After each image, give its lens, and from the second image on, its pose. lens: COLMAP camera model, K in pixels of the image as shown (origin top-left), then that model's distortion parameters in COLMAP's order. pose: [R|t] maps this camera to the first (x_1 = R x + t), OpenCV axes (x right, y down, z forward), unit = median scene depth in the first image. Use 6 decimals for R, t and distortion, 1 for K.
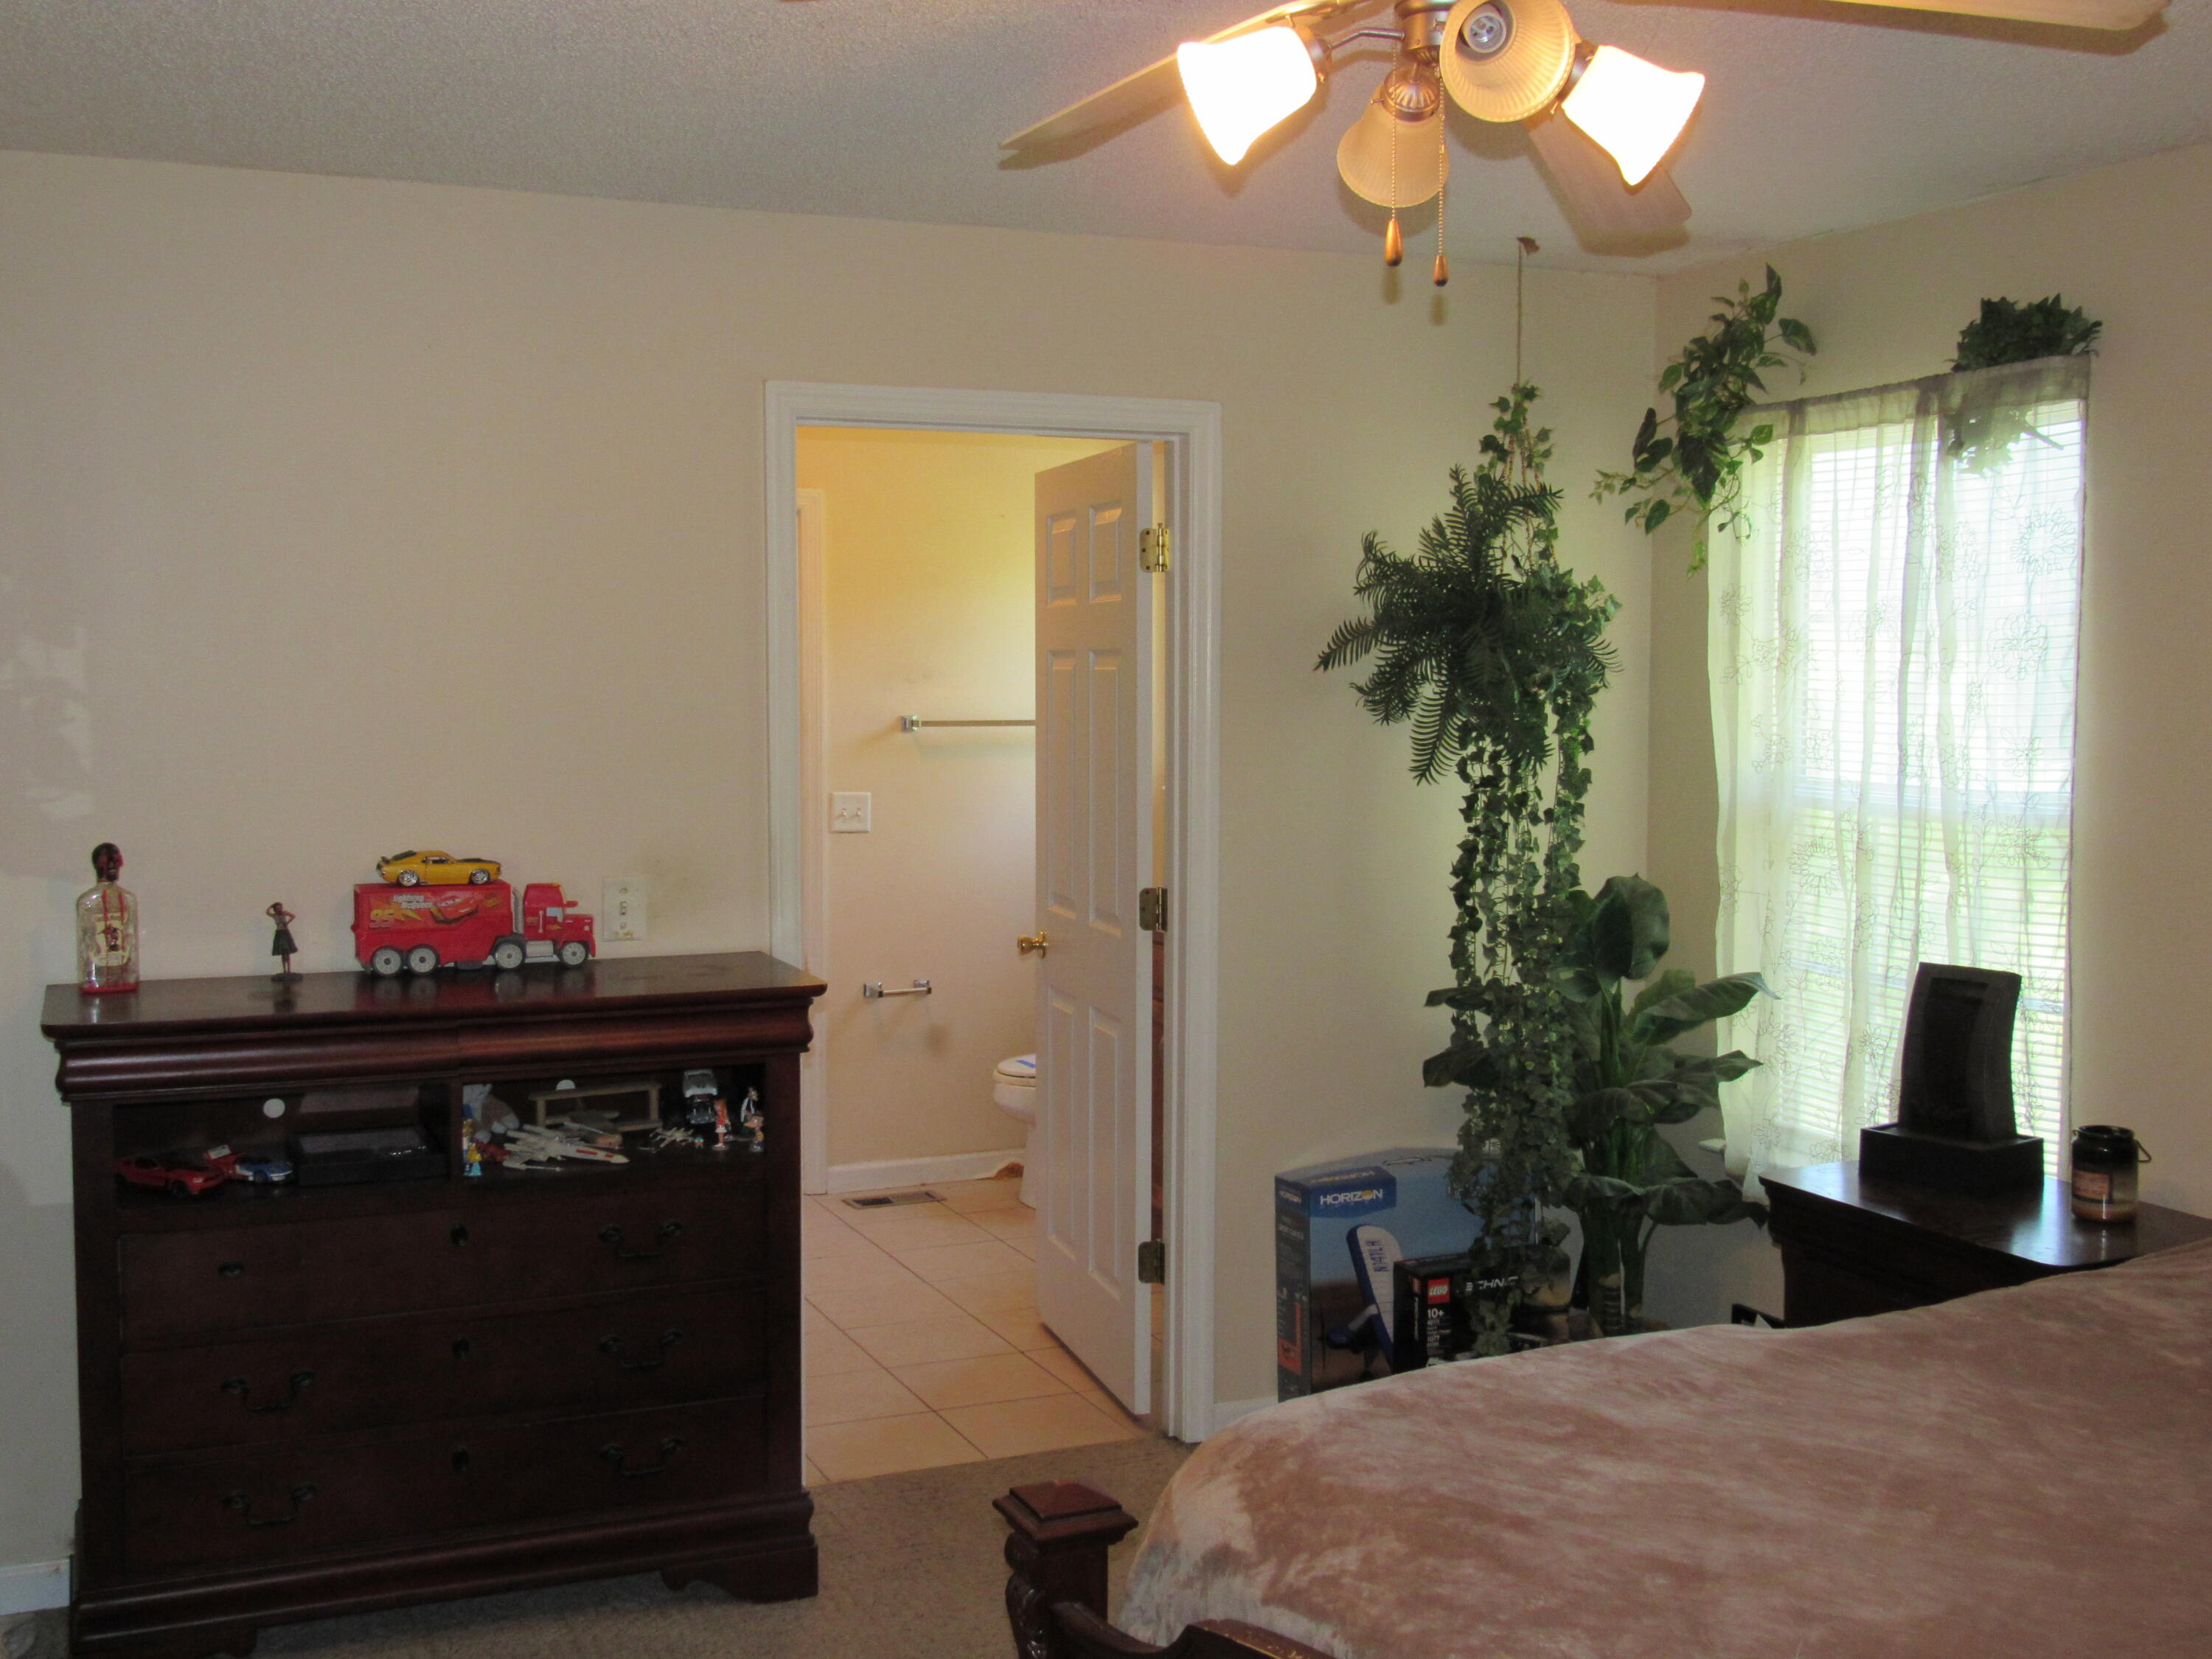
lens RADIAL K [[2425.0, 0, 1106.0], [0, 2425.0, 829.5], [0, 0, 1]] dist [0.010181, 0.012786]
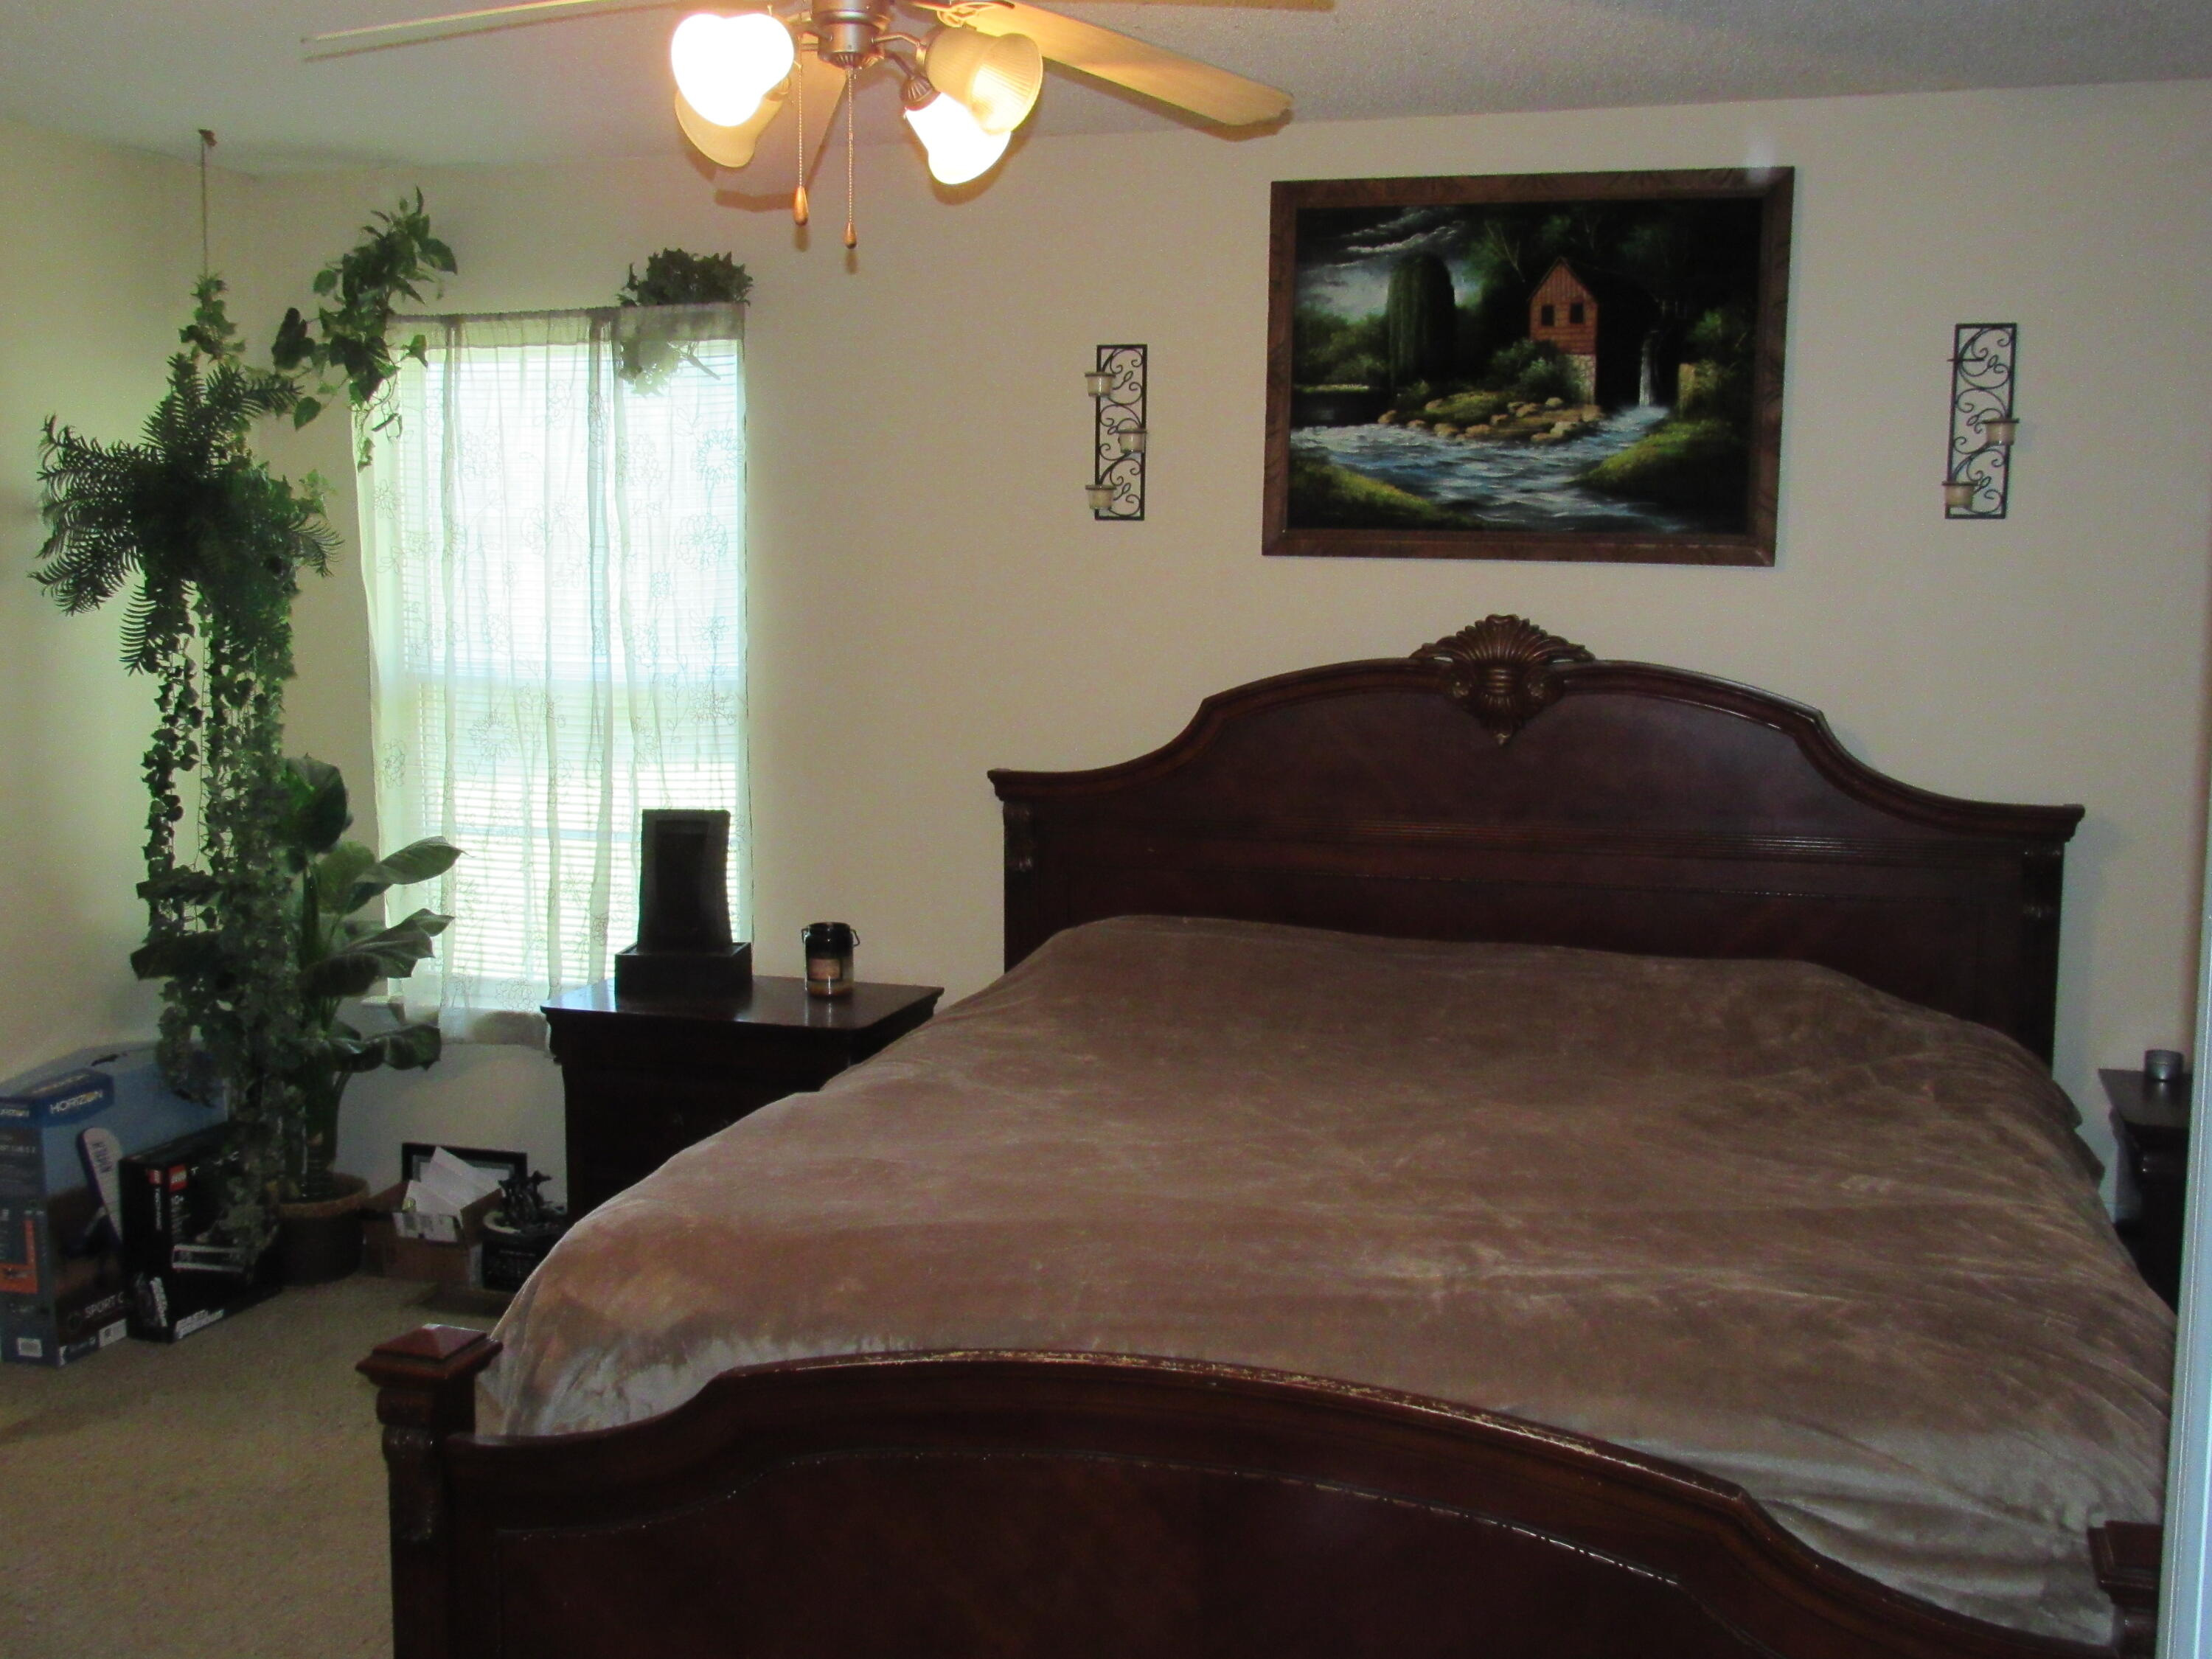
lens RADIAL K [[2425.0, 0, 1106.0], [0, 2425.0, 829.5], [0, 0, 1]] dist [0.010181, 0.012786]
pose [[0.651399, -0.080151, 0.754490, -0.369954], [0.046401, 0.996752, 0.065826, -0.002468], [-0.757315, -0.007870, 0.653002, 0.052163]]
